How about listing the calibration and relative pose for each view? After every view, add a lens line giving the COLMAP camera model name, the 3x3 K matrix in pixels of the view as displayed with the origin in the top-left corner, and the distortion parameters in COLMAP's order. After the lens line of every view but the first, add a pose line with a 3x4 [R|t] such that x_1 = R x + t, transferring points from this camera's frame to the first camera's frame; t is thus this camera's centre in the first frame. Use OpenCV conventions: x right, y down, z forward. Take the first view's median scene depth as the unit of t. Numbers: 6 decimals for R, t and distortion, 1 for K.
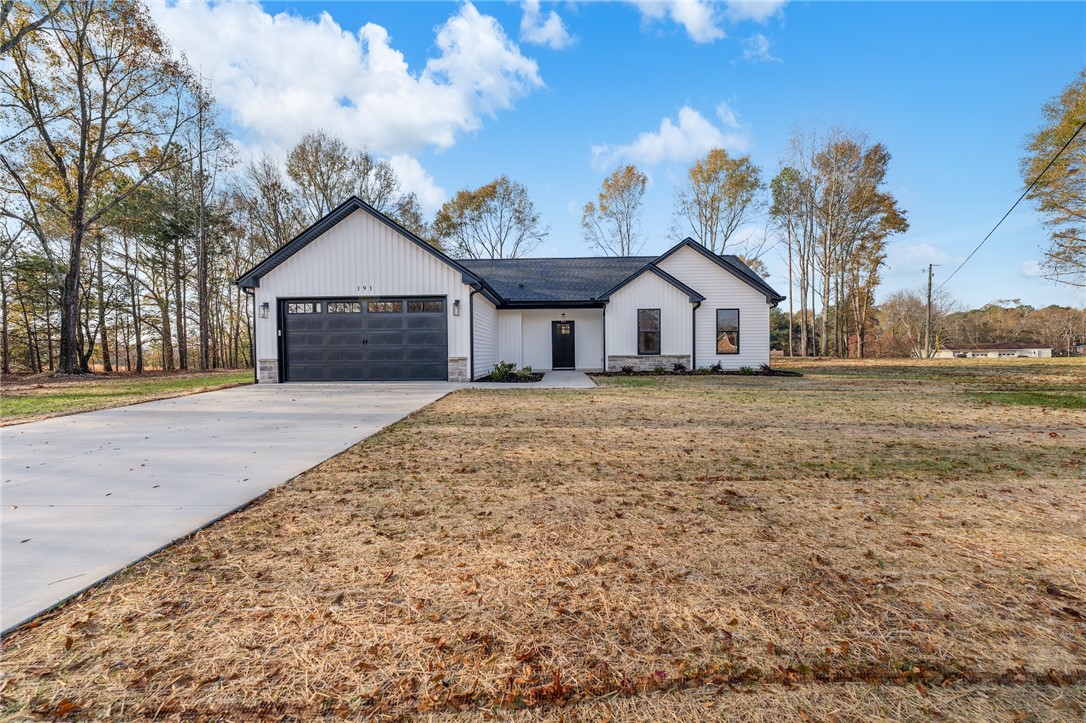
lens RADIAL K [[435.2, 0, 542.8], [0, 435.2, 356.7], [0, 0, 1]] dist [-0.003304, 0.000035]
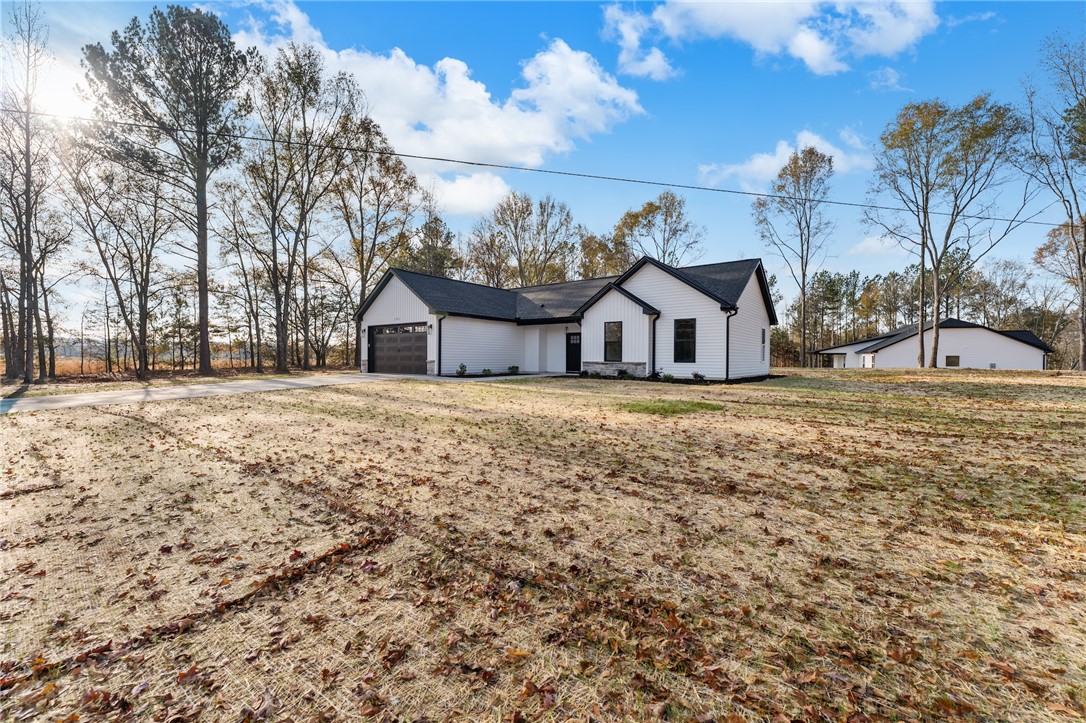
lens RADIAL K [[435.2, 0, 542.3], [0, 435.2, 360.9], [0, 0, 1]] dist [-0.003304, 0.000035]
pose [[0.814297, 0.015561, -0.580240, 0.762158], [-0.019056, 0.999818, 0.000070, -0.003103], [0.580136, 0.011000, 0.814446, -0.048695]]
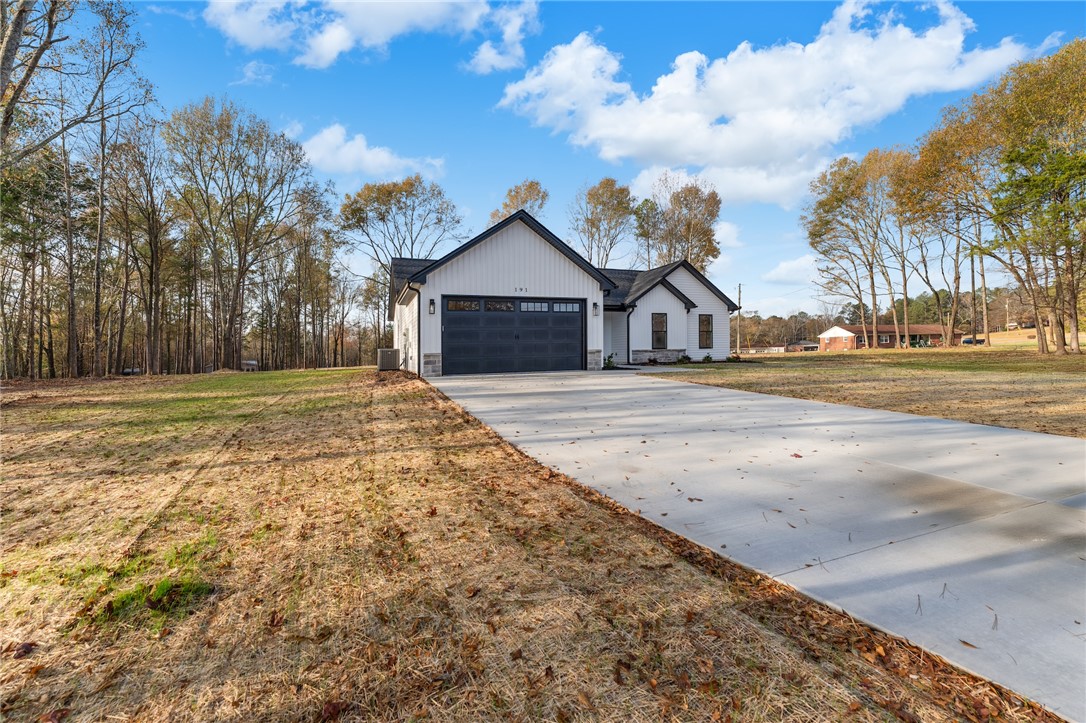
lens RADIAL K [[435.2, 0, 536.7], [0, 435.2, 356.8], [0, 0, 1]] dist [-0.003304, 0.000035]
pose [[0.926150, -0.014335, 0.376882, -0.570131], [0.015648, 0.999877, -0.000423, 0.012882], [-0.376830, 0.006289, 0.926261, -0.044055]]
